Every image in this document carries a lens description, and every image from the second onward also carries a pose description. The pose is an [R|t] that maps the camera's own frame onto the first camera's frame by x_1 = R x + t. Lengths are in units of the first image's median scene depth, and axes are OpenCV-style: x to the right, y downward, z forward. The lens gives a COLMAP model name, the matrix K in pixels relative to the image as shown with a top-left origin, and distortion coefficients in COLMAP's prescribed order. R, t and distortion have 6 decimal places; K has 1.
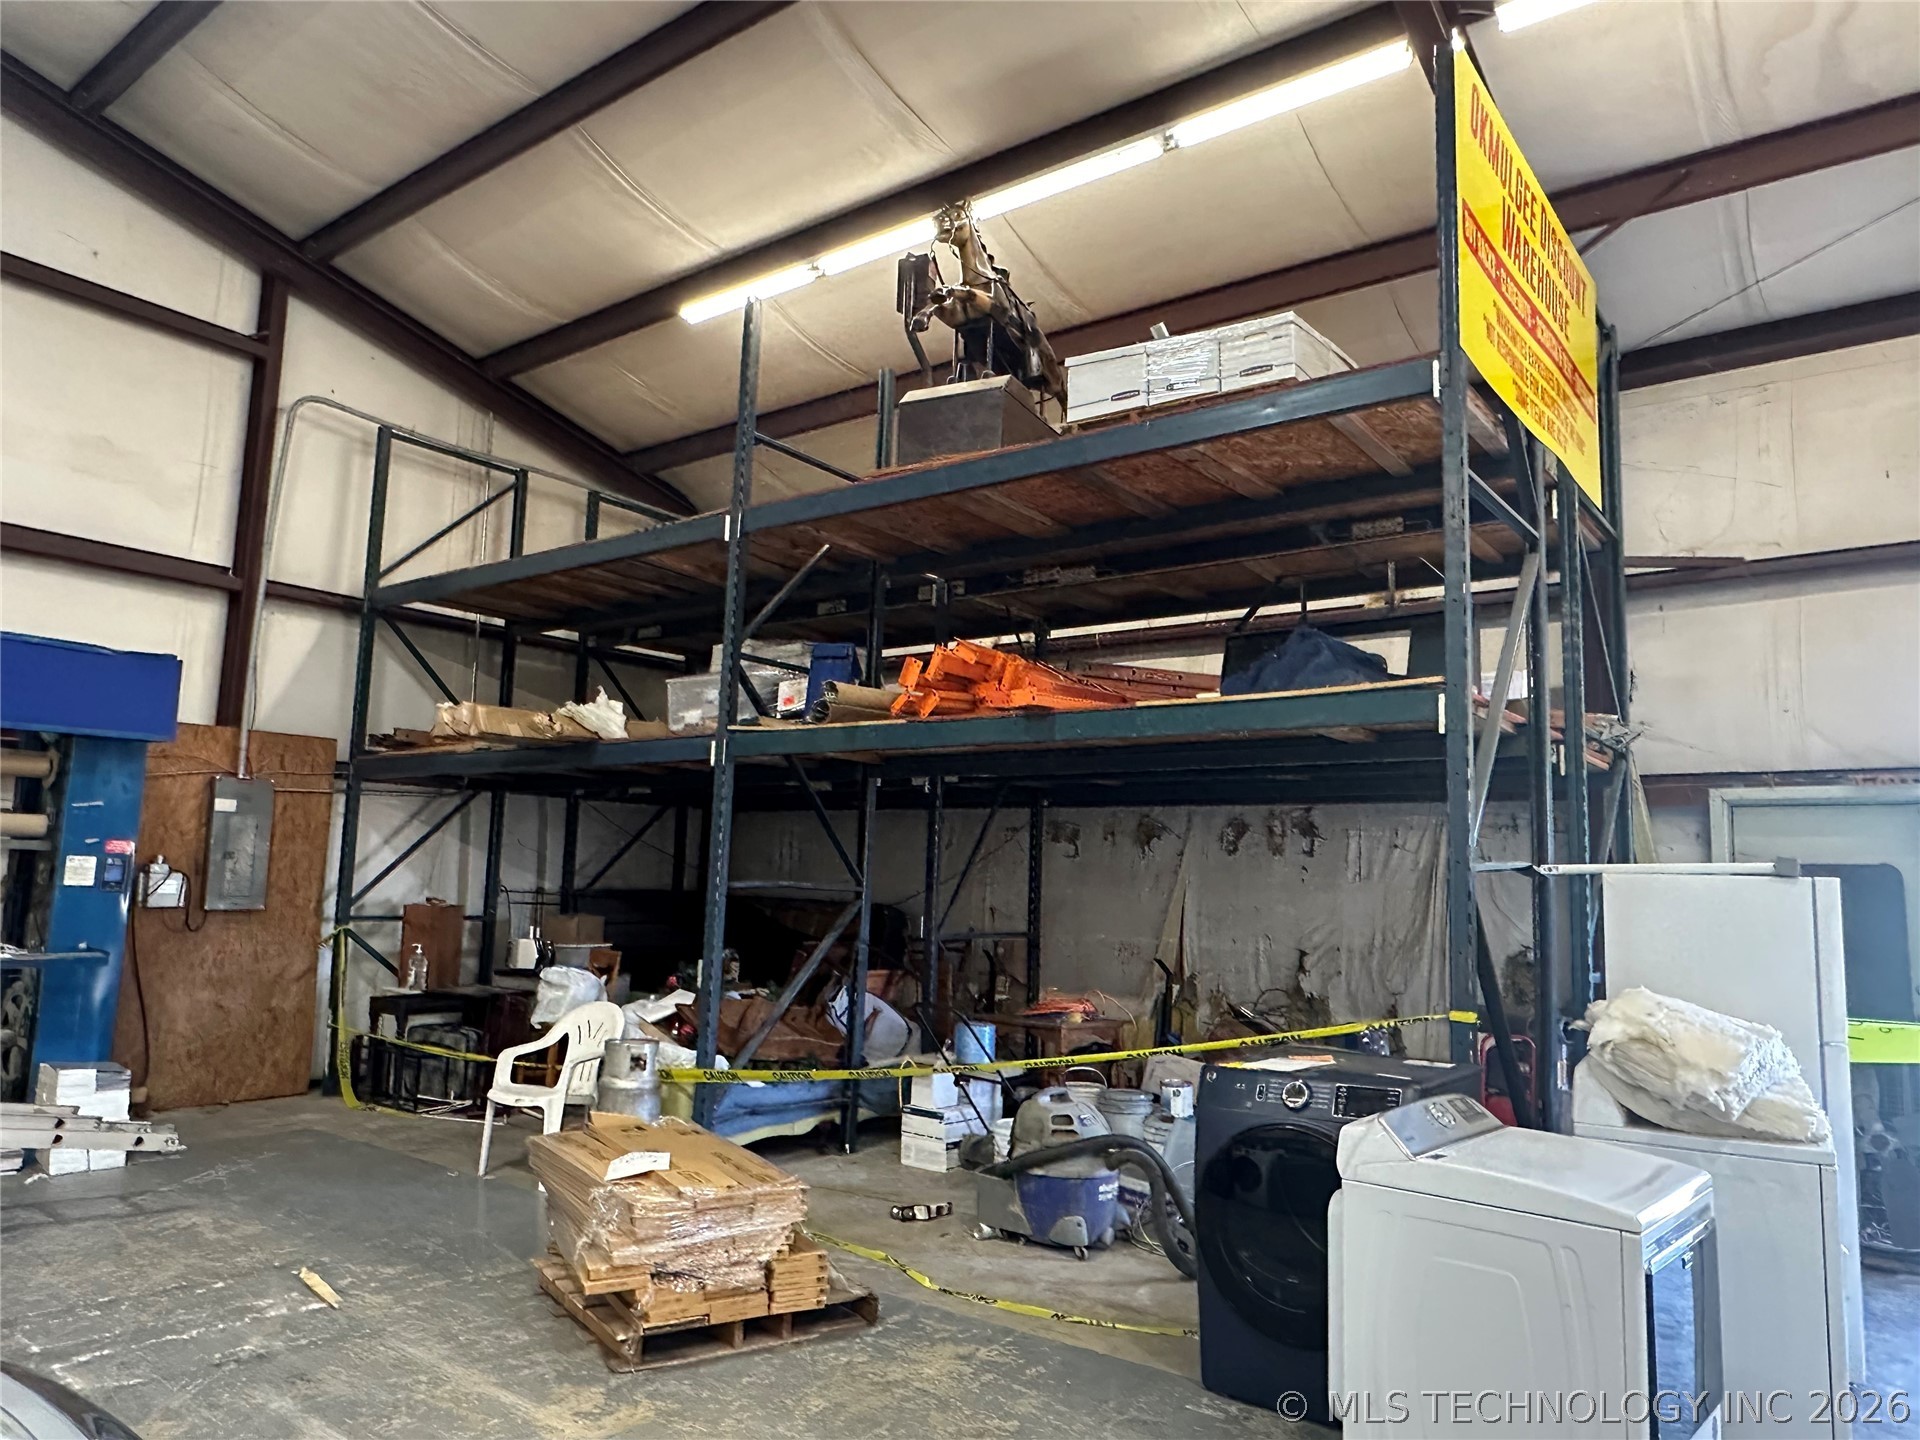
lens RADIAL K [[1283.5, 0, 952.2], [0, 1283.5, 725.0], [0, 0, 1]] dist [-0.000873, 0.000133]
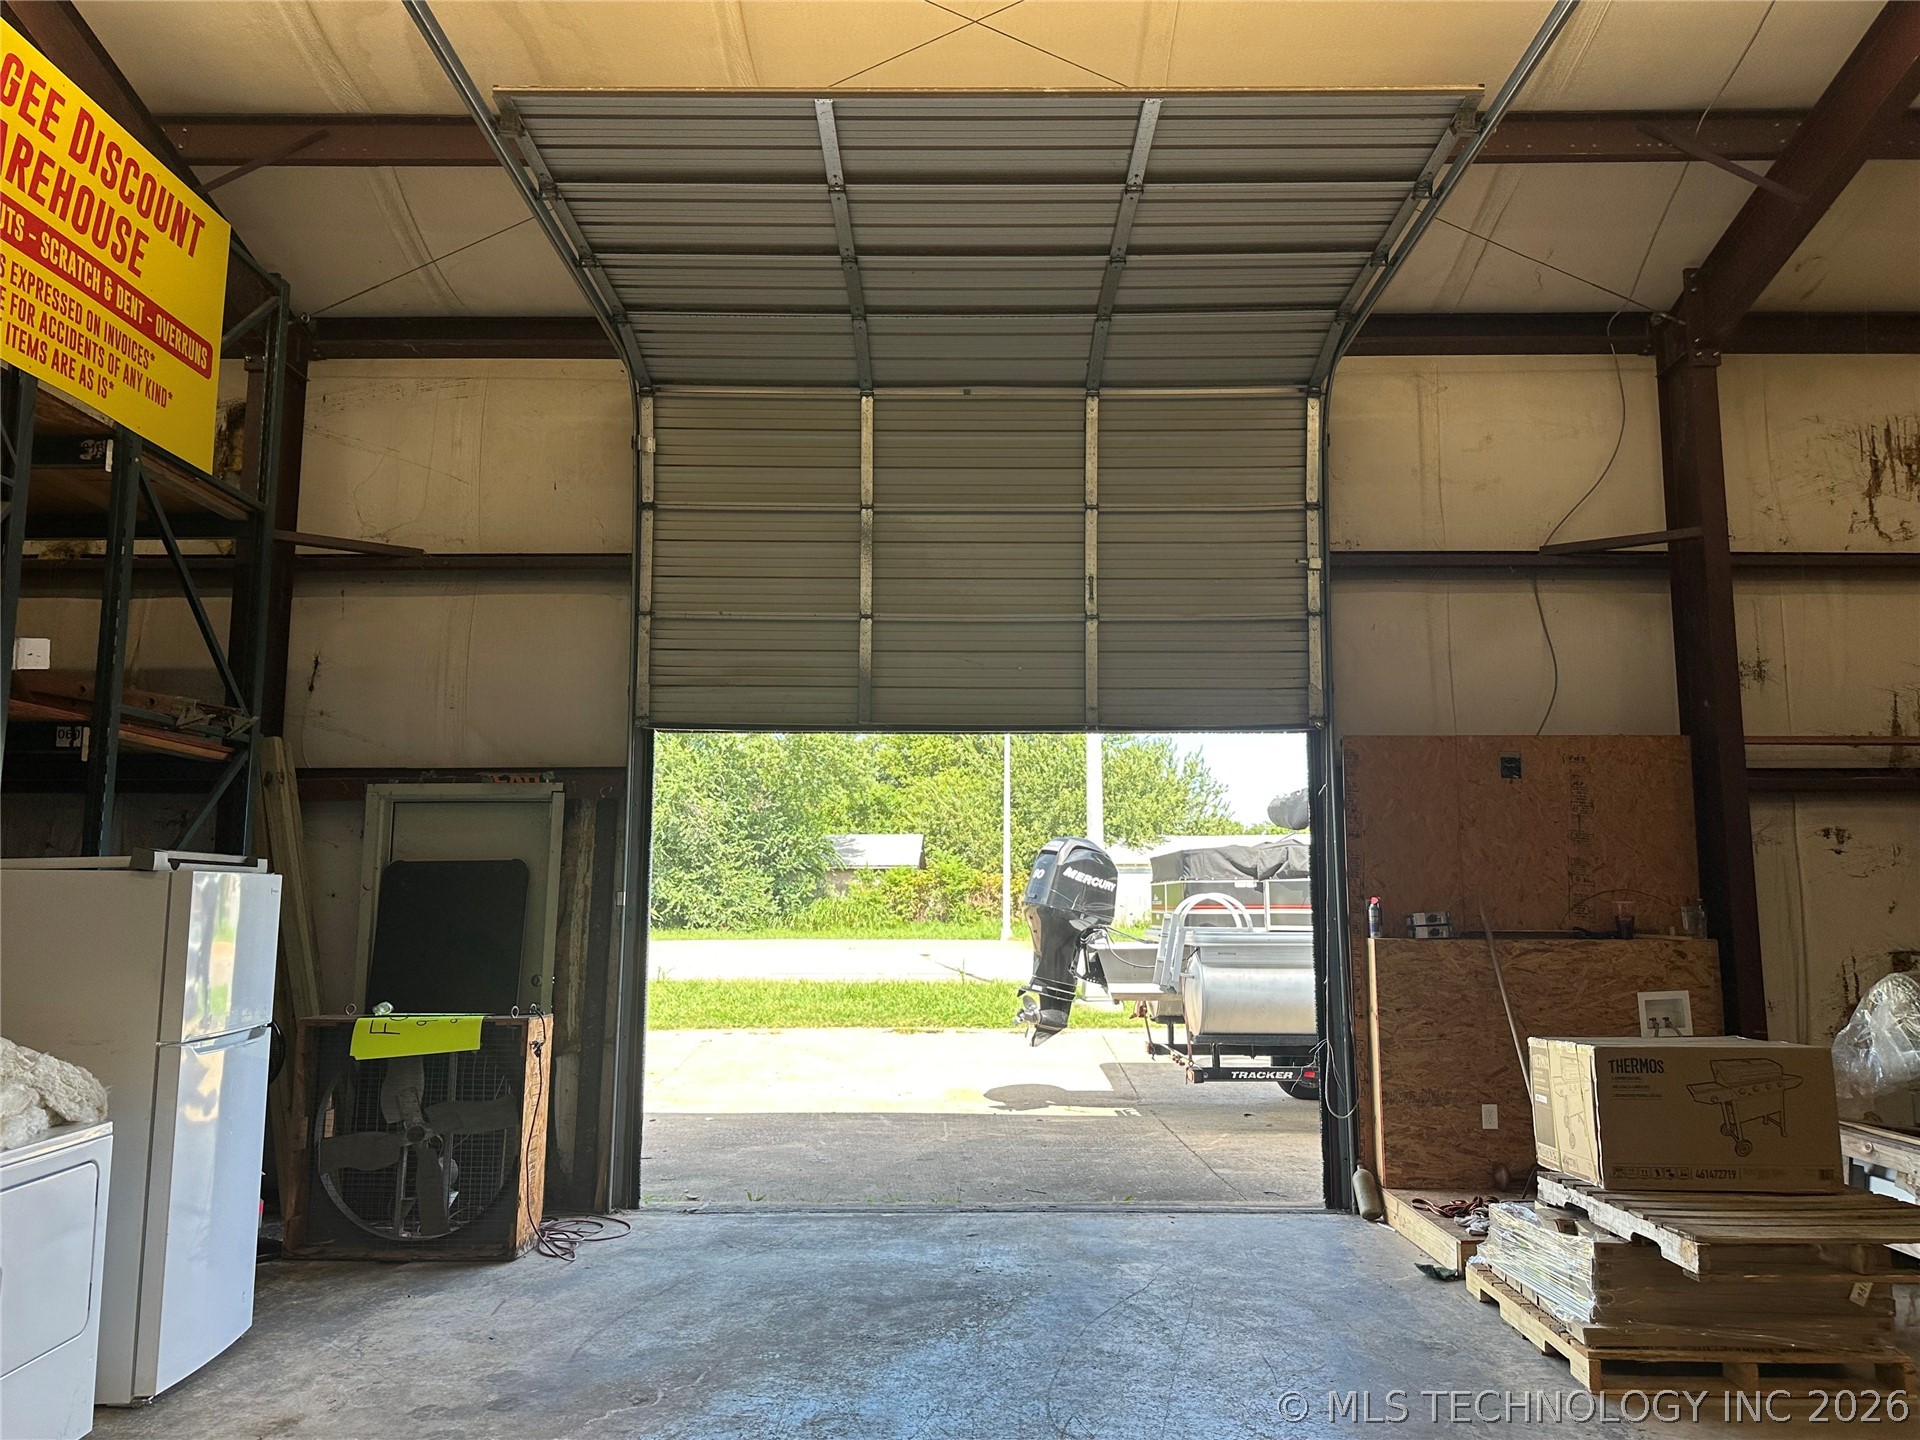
lens RADIAL K [[1411.5, 0, 963.6], [0, 1411.5, 725.5], [0, 0, 1]] dist [0.008343, 0.001057]
pose [[0.792610, 0.050495, 0.607634, 0.266935], [-0.054434, 0.998446, -0.011967, -0.005273], [-0.607294, -0.023590, 0.794127, -0.103398]]
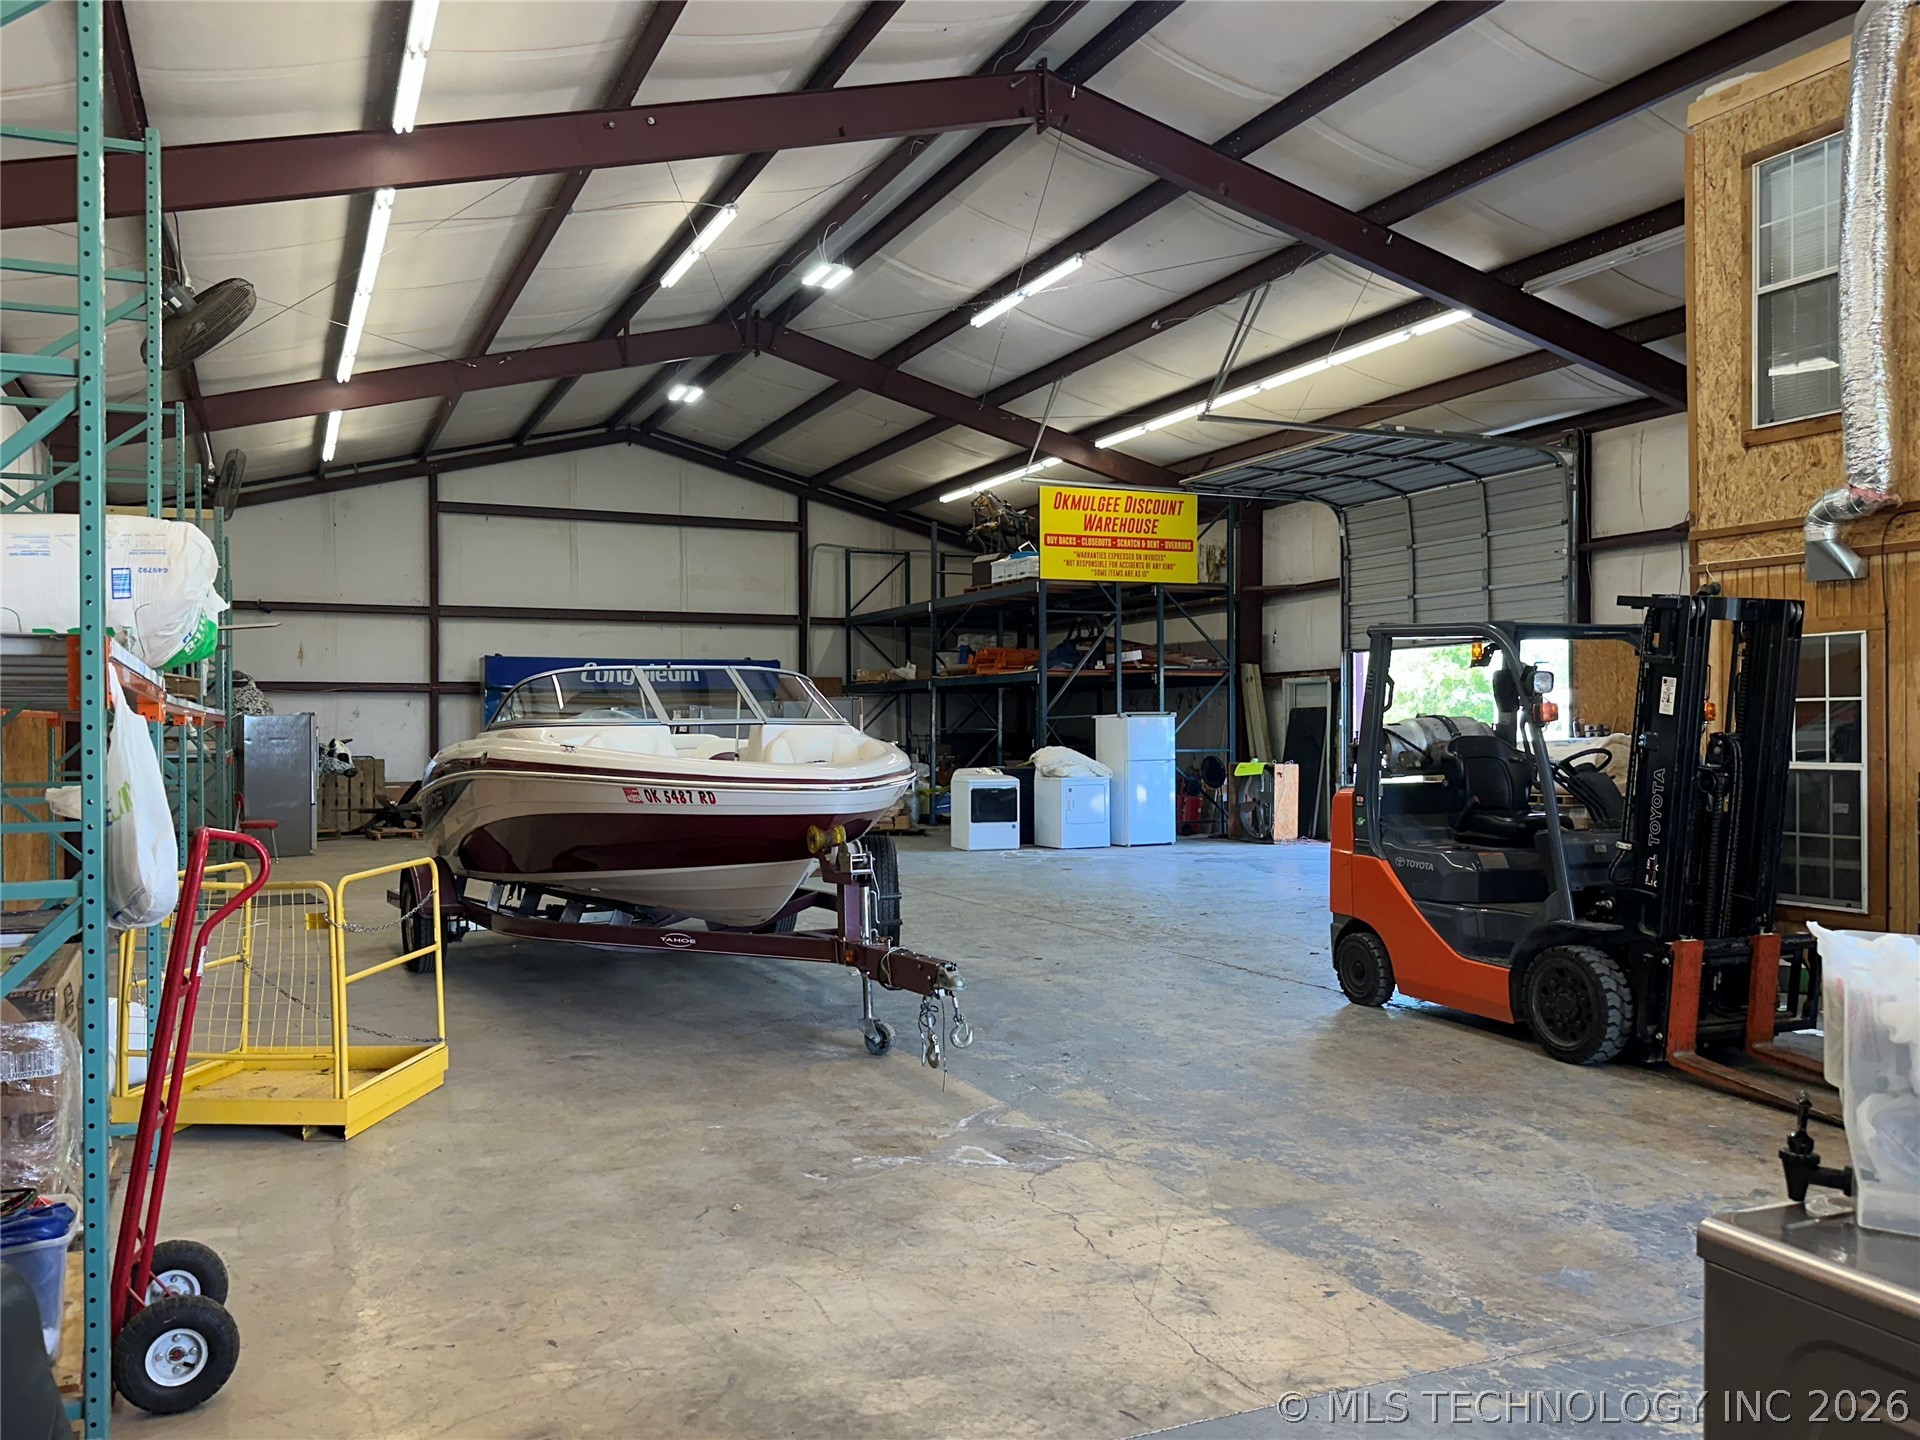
lens RADIAL K [[1527.4, 0, 961.6], [0, 1527.4, 723.1], [0, 0, 1]] dist [-0.000068, 0.000020]
pose [[0.880447, -0.035591, -0.472807, 1.312362], [0.089296, 0.991781, 0.091628, -0.177053], [0.465661, -0.122894, 0.876389, -1.755368]]
